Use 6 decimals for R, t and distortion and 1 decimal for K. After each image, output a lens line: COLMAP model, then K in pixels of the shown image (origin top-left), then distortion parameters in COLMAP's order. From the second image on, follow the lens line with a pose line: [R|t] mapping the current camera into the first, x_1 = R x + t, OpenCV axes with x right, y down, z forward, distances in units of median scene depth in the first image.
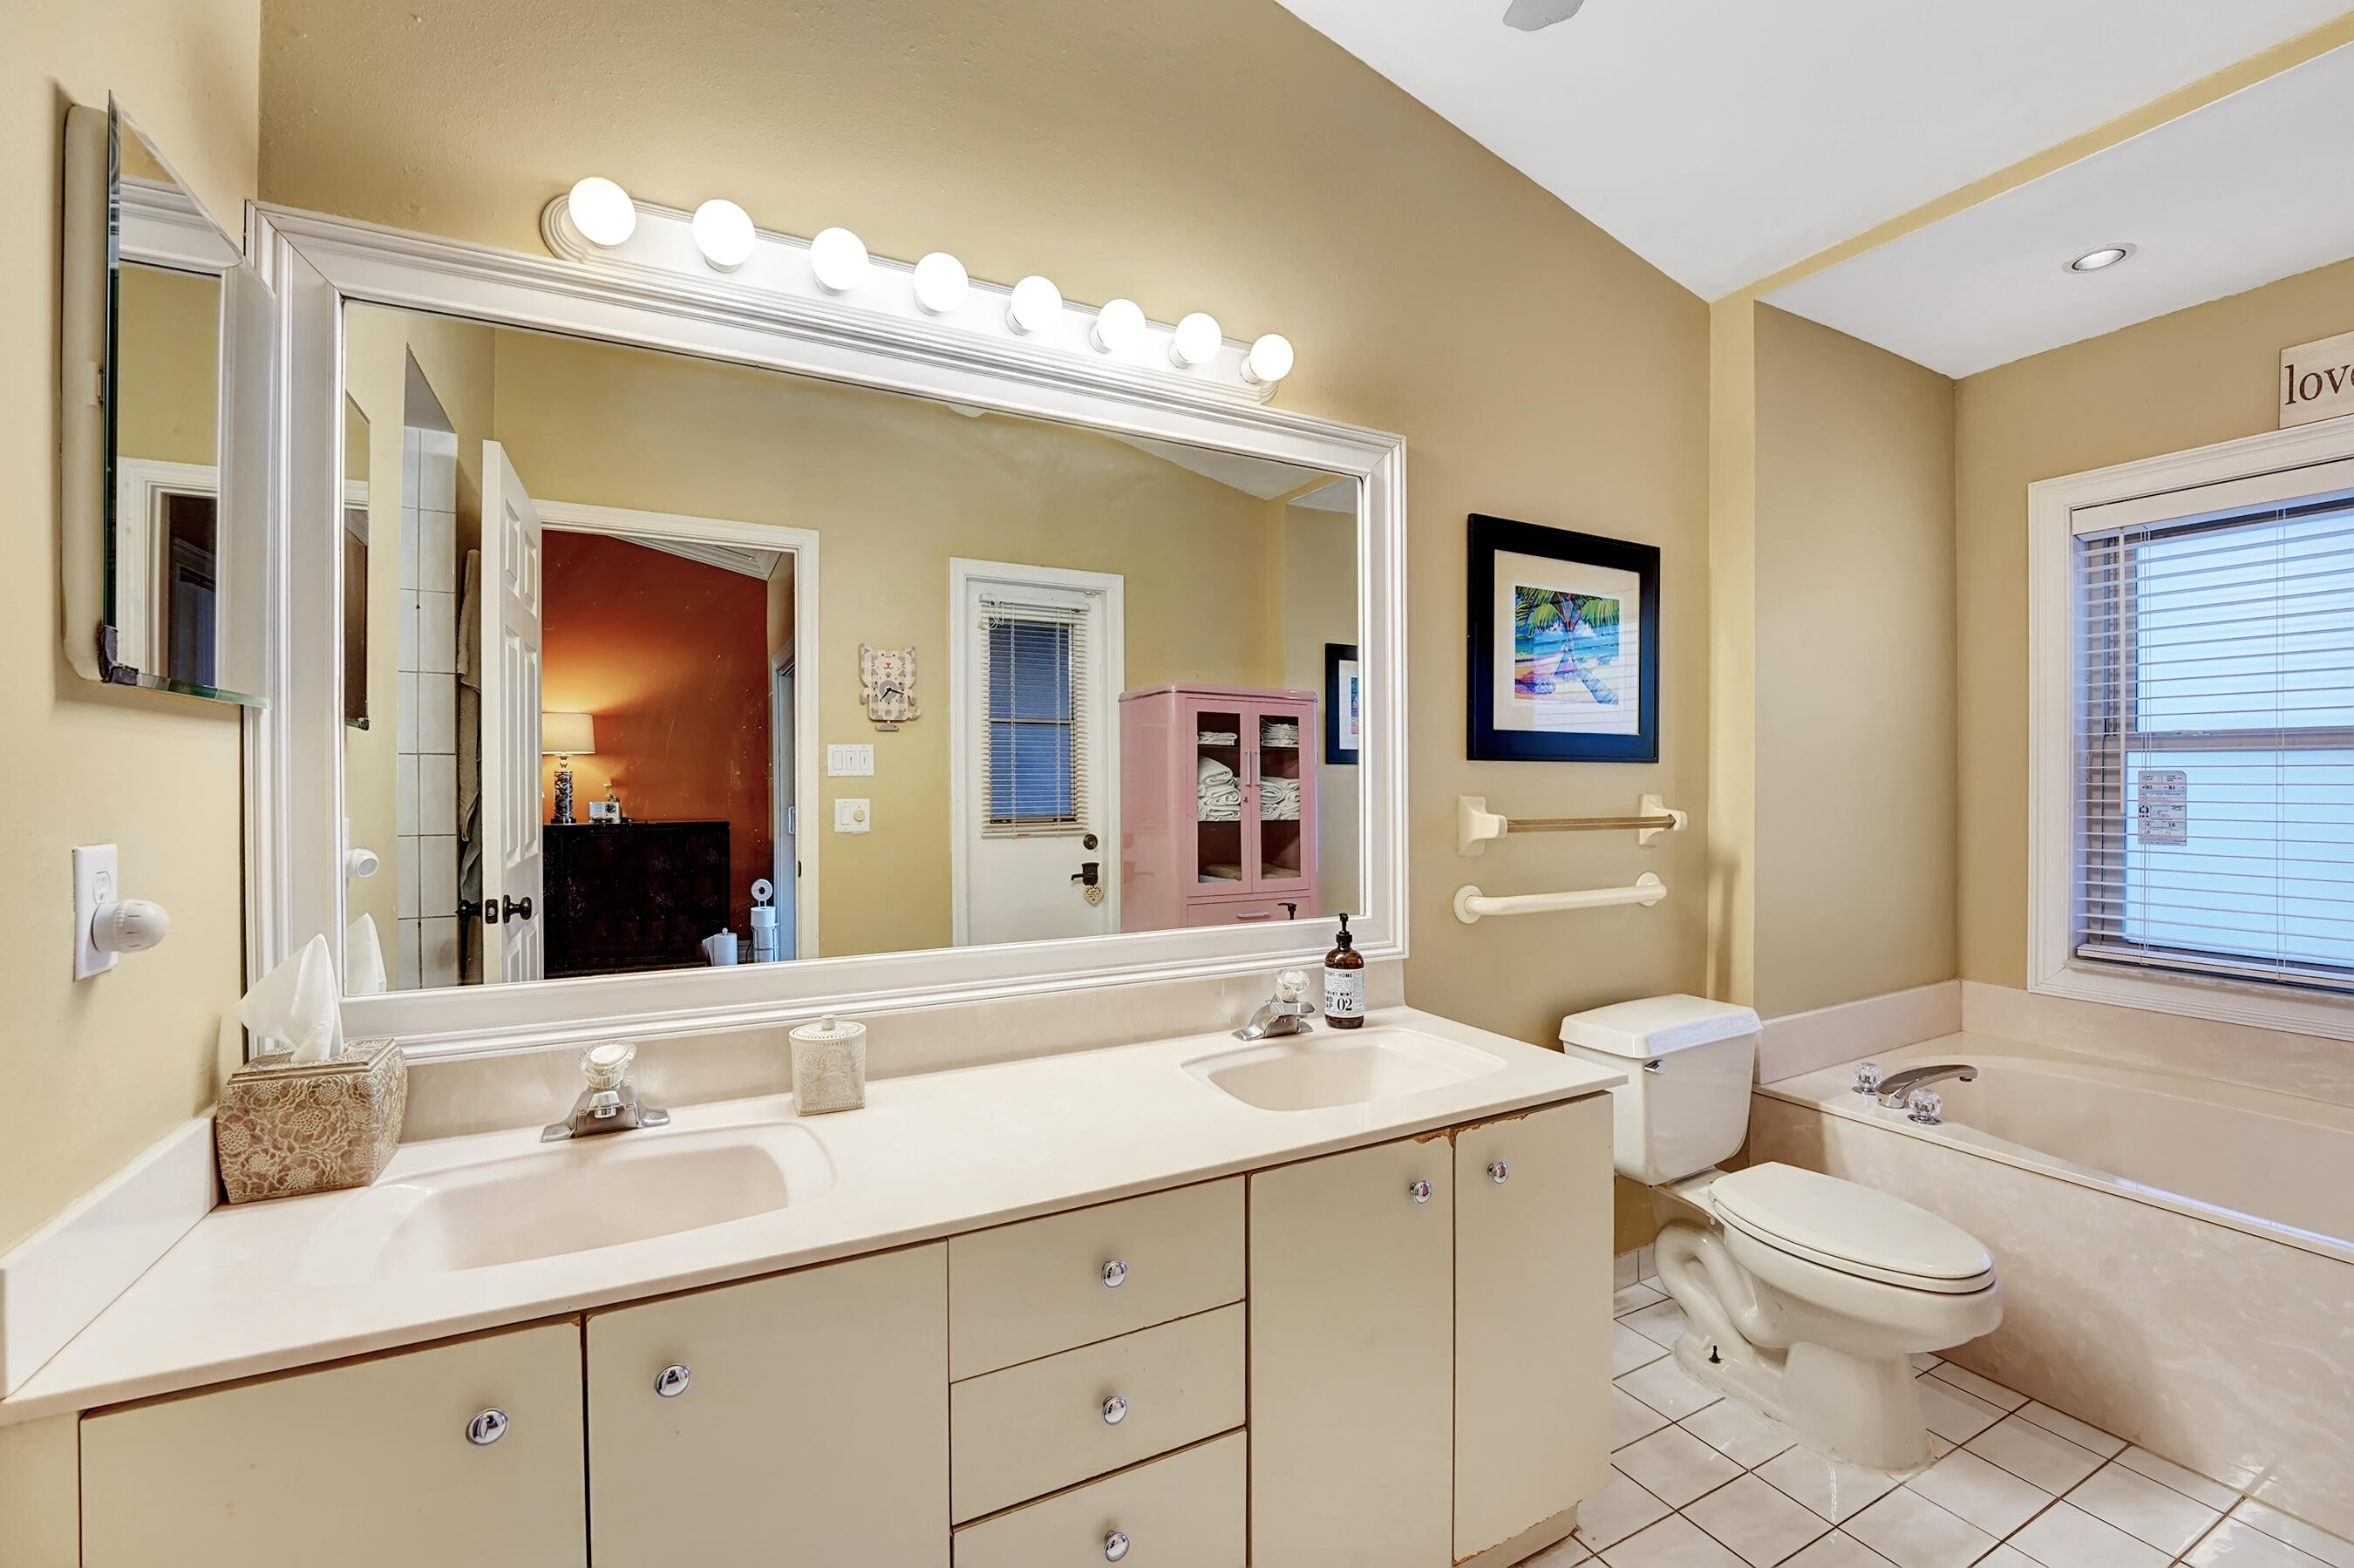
lens RADIAL K [[982.8, 0, 1179.6], [0, 982.8, 792.8], [0, 0, 1]] dist [-0.020888, 0.000686]
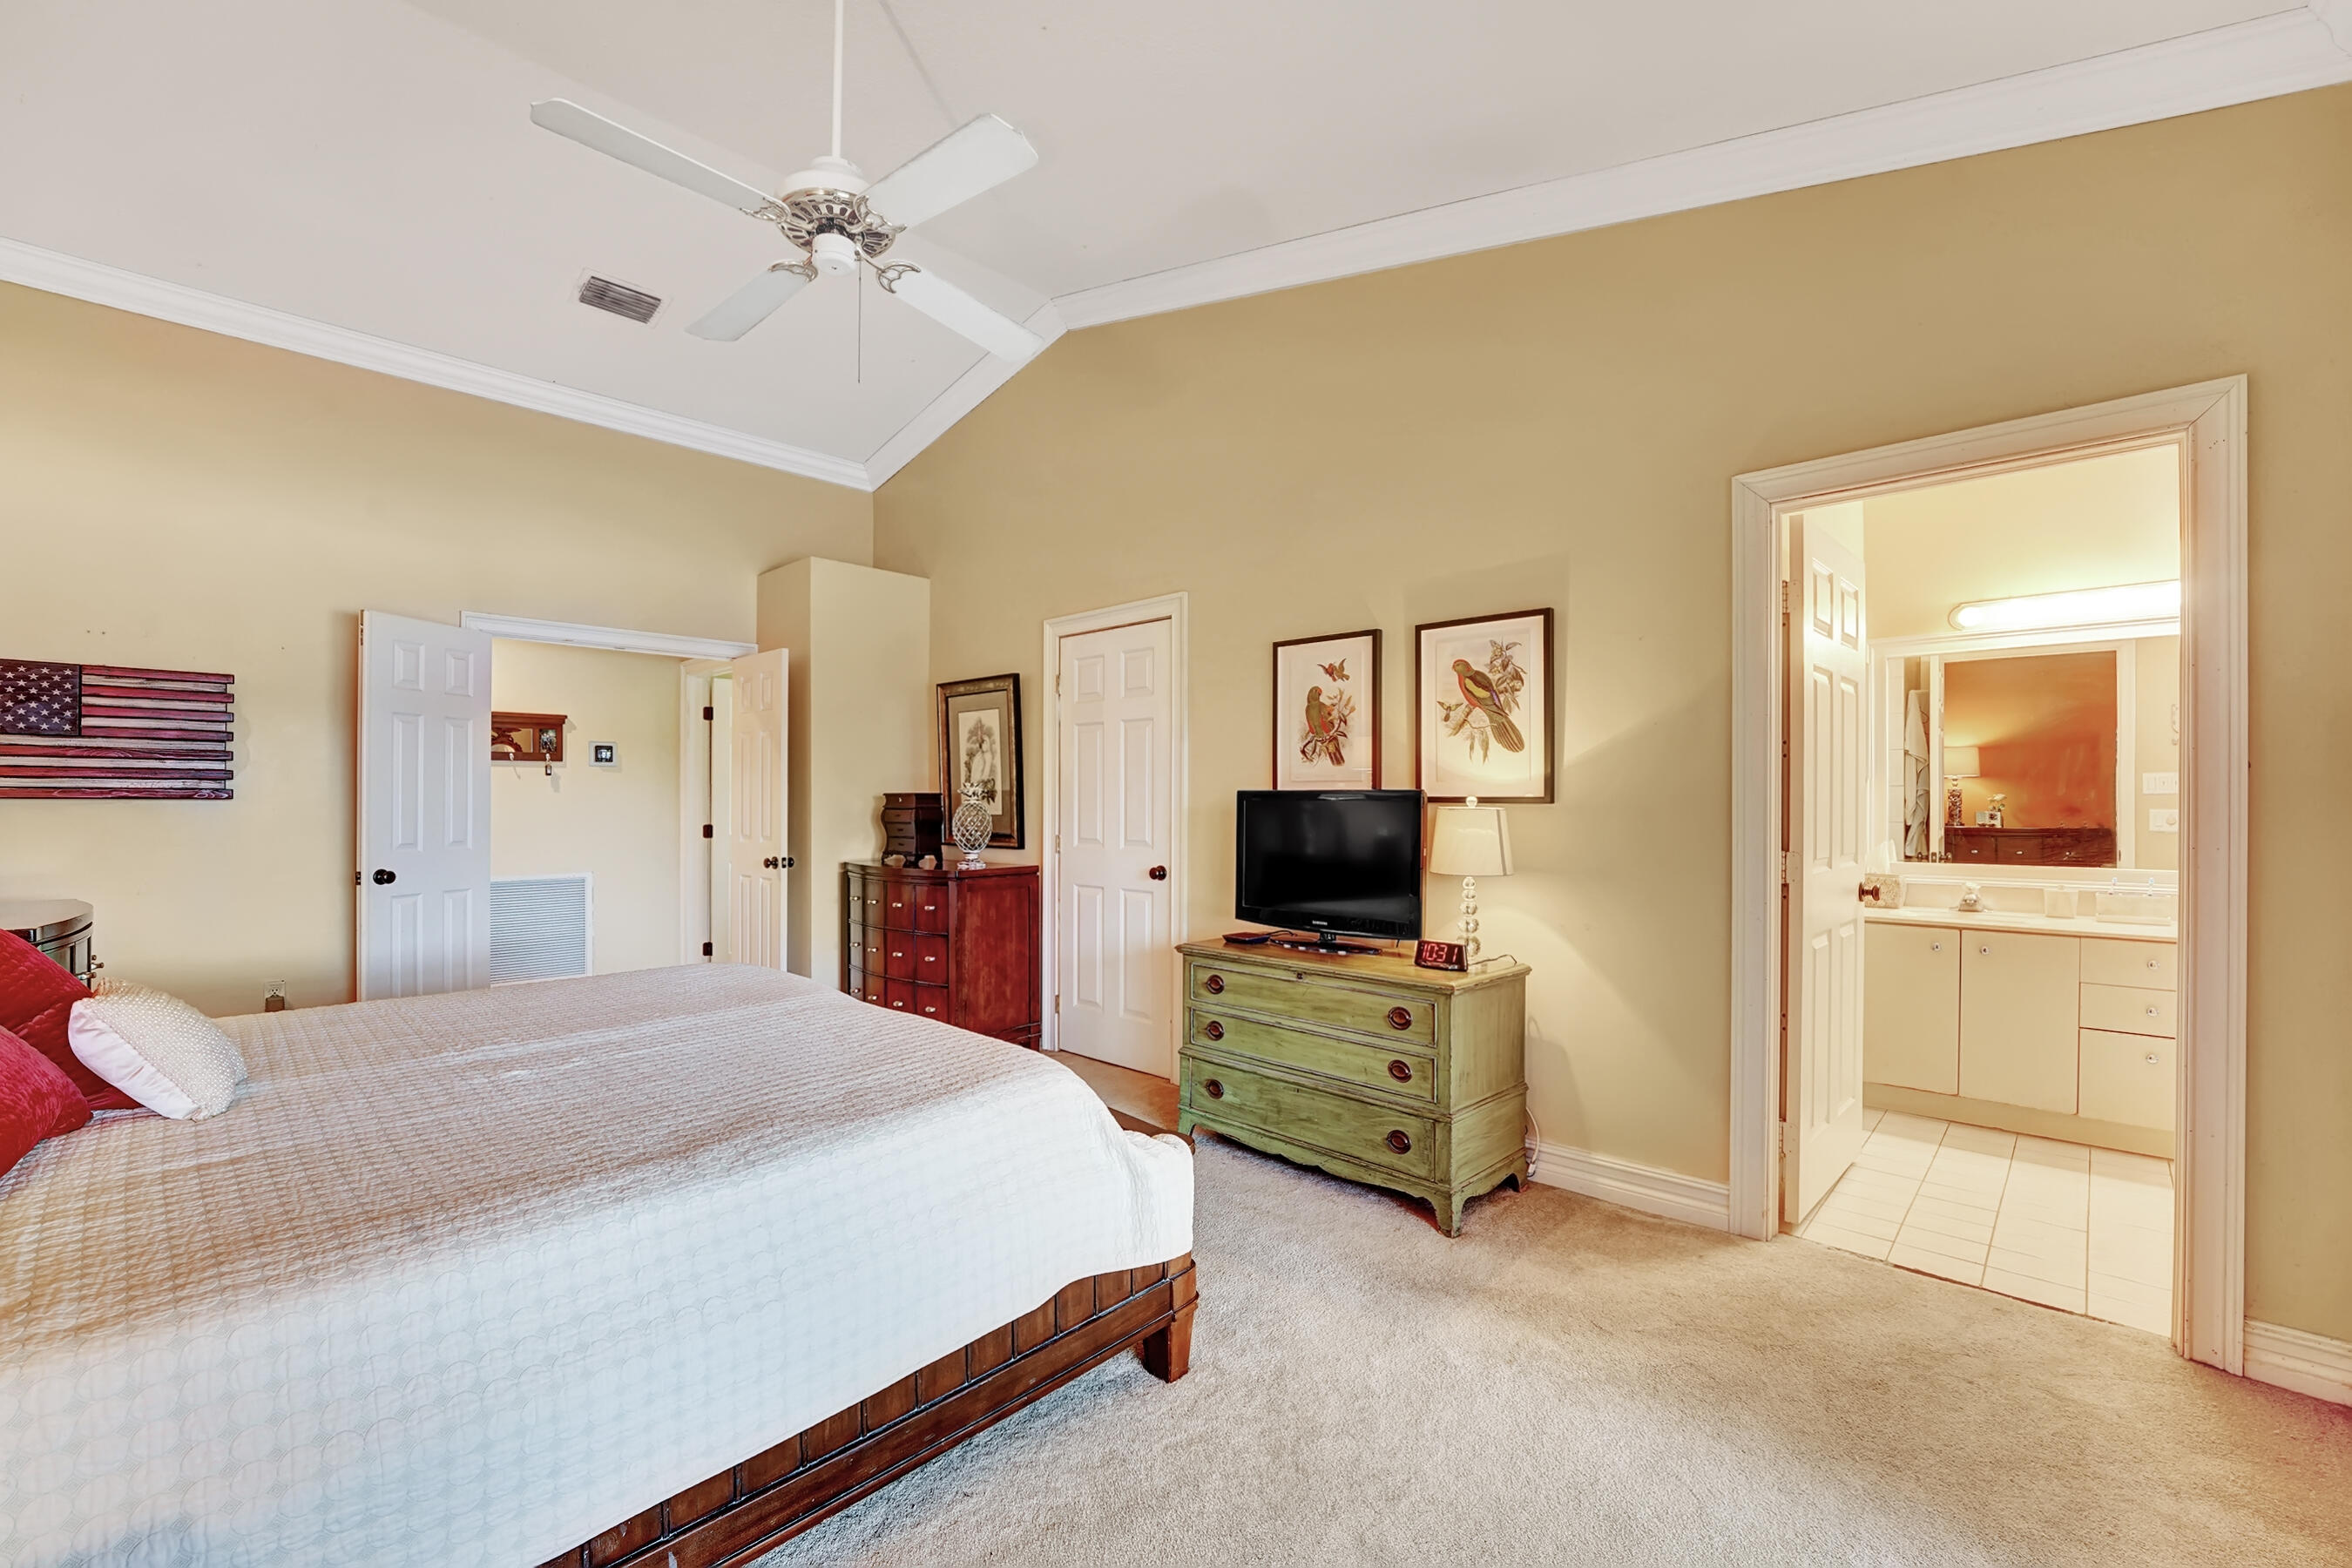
lens RADIAL K [[982.1, 0, 1174.5], [0, 982.1, 803.6], [0, 0, 1]] dist [-0.020888, 0.000686]
pose [[0.324683, 0.006449, -0.945801, 1.448551], [-0.008681, 0.999955, 0.003838, 0.012846], [0.945783, 0.006965, 0.324724, -2.316857]]
